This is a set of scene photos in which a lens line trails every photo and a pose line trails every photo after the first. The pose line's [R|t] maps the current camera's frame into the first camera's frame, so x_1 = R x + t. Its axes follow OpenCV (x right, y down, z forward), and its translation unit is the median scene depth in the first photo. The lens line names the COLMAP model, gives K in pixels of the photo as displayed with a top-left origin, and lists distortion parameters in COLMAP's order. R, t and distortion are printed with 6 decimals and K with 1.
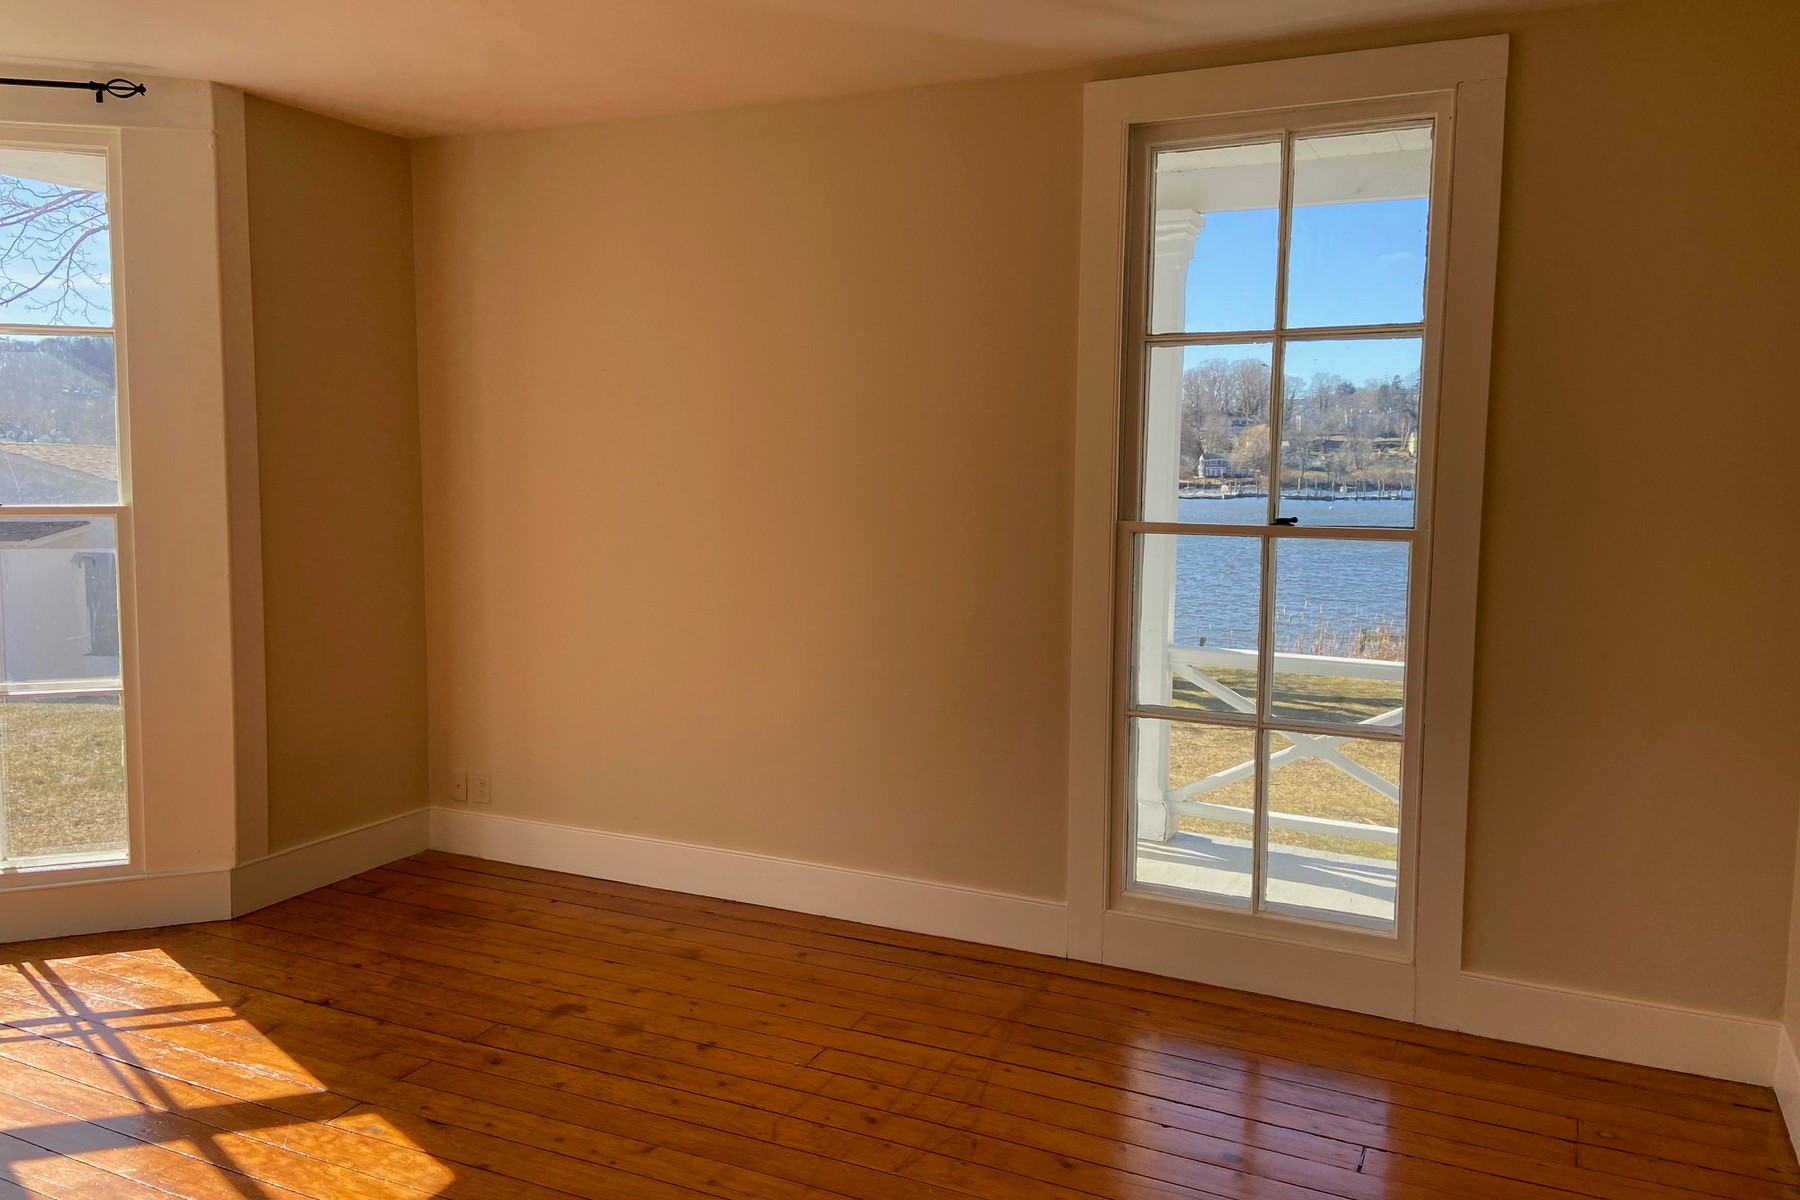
lens RADIAL K [[1307.3, 0, 894.8], [0, 1307.3, 598.1], [0, 0, 1]] dist [0.011170, -0.008526]
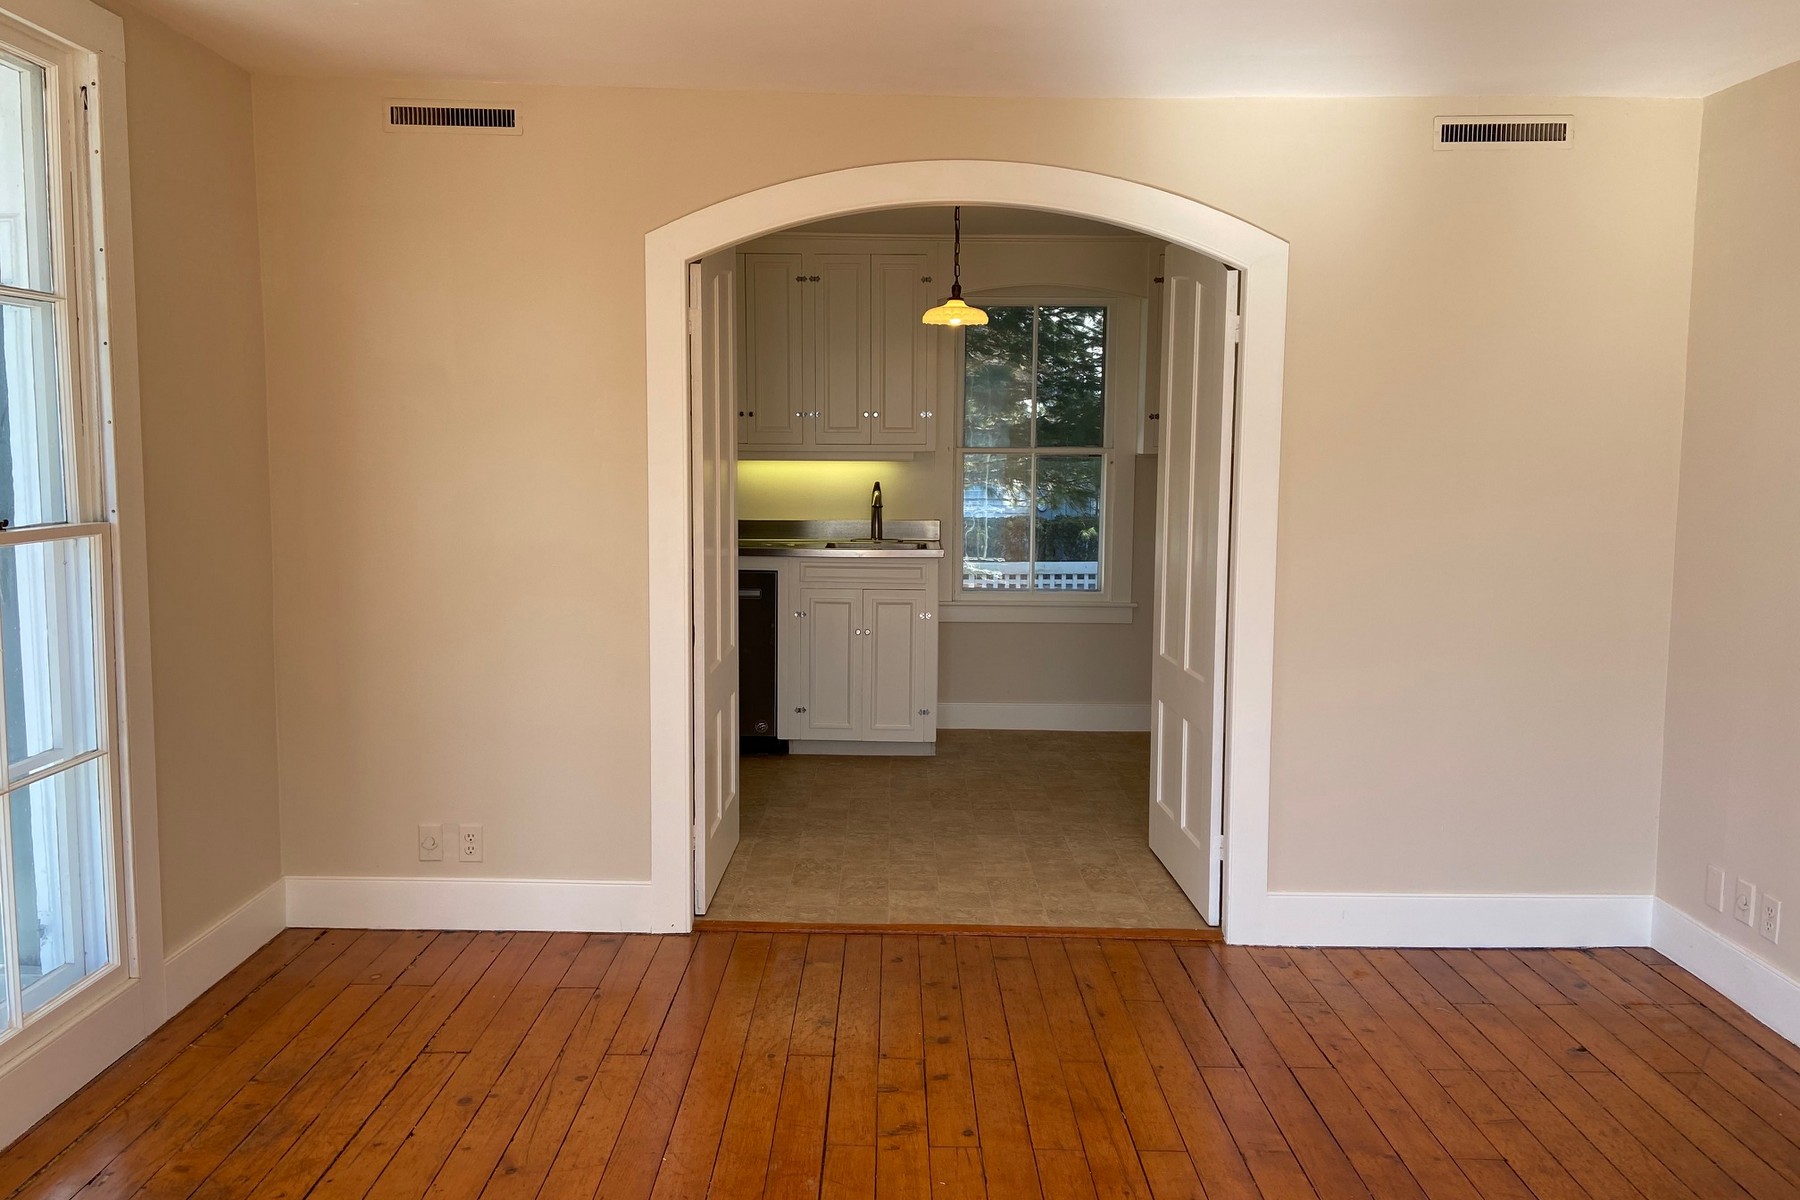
lens RADIAL K [[1307.3, 0, 897.1], [0, 1307.3, 595.1], [0, 0, 1]] dist [0.011170, -0.008526]
pose [[-0.430212, -0.109691, 0.896039, -0.657296], [0.073747, 0.985002, 0.155990, -0.099908], [-0.899711, 0.133189, -0.415670, 0.869058]]
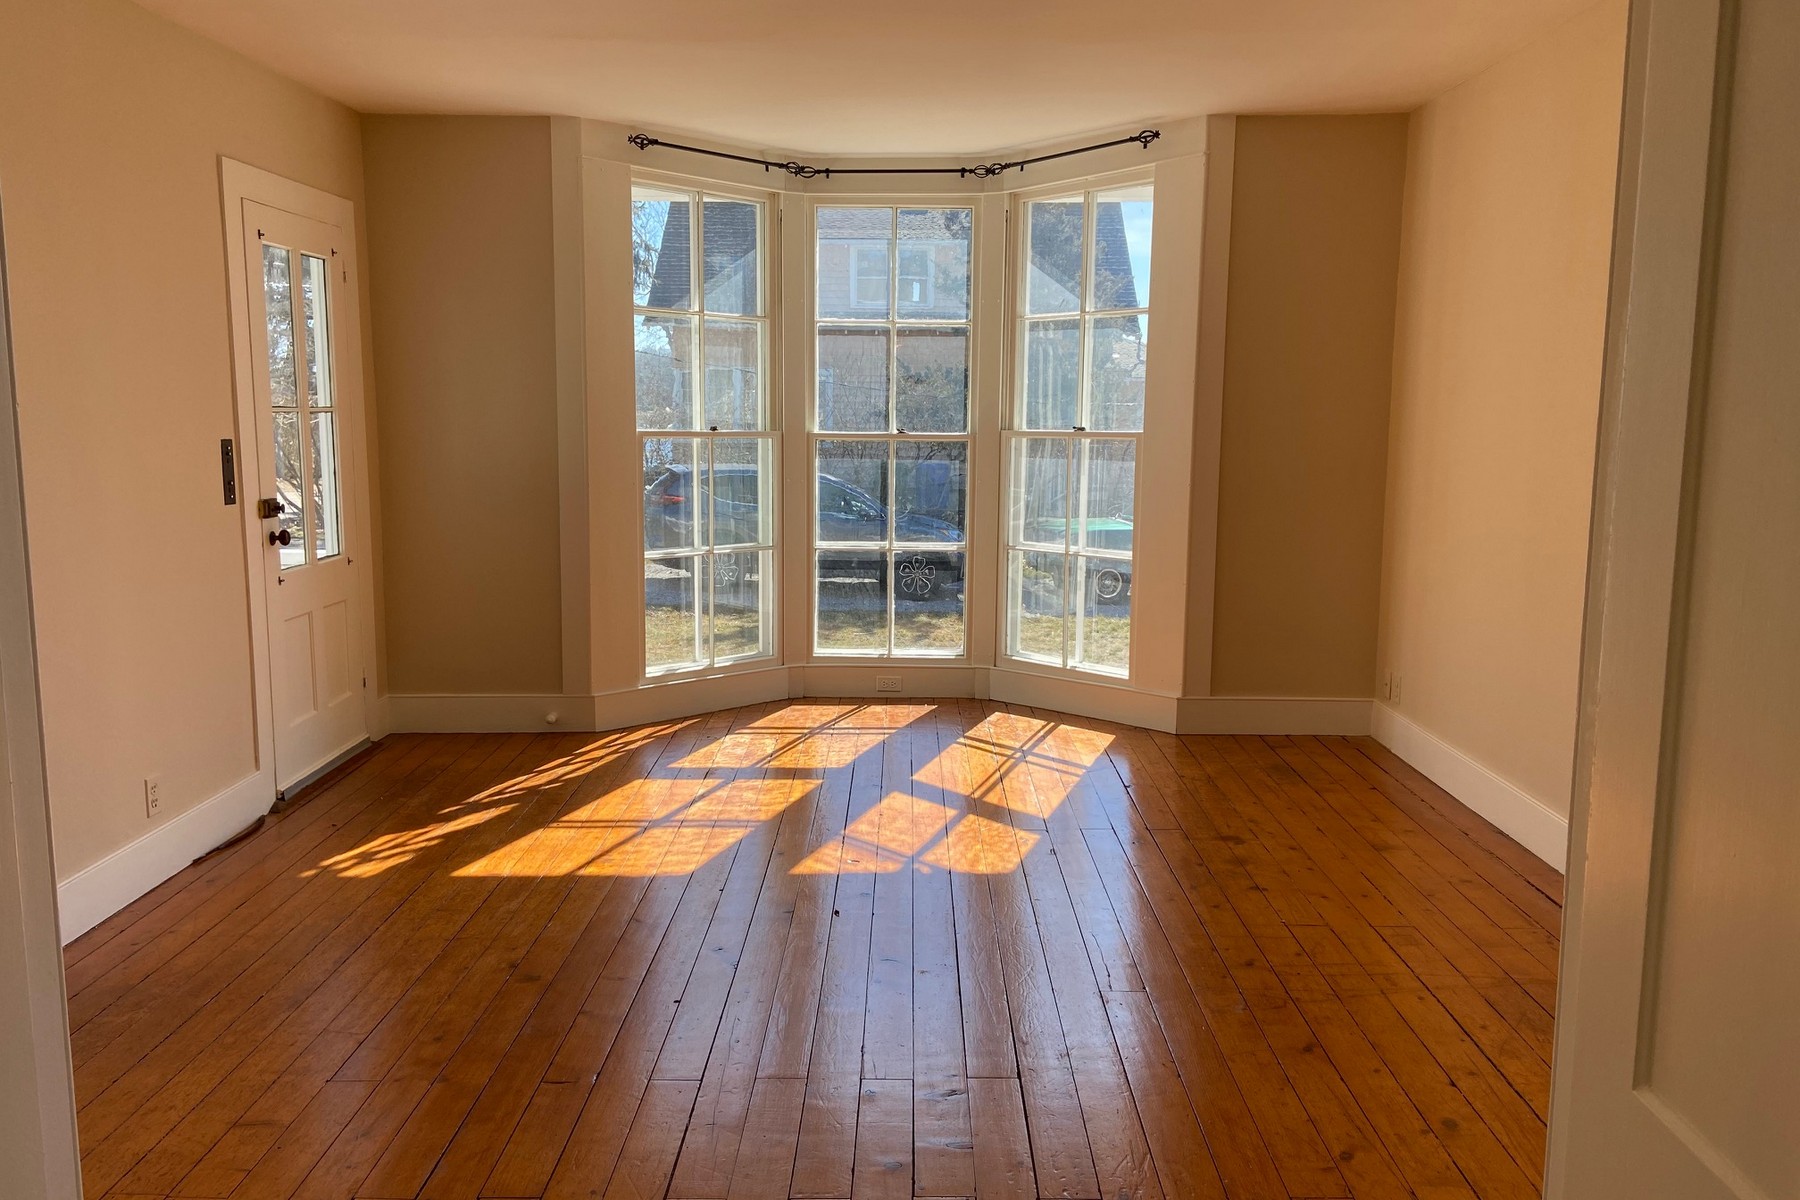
lens RADIAL K [[1307.3, 0, 900.1], [0, 1307.3, 596.3], [0, 0, 1]] dist [0.011170, -0.008526]
pose [[0.411800, 0.122629, -0.902986, 0.720406], [-0.093935, 0.991338, 0.091789, 0.003781], [0.906420, 0.047023, 0.419752, 0.193724]]
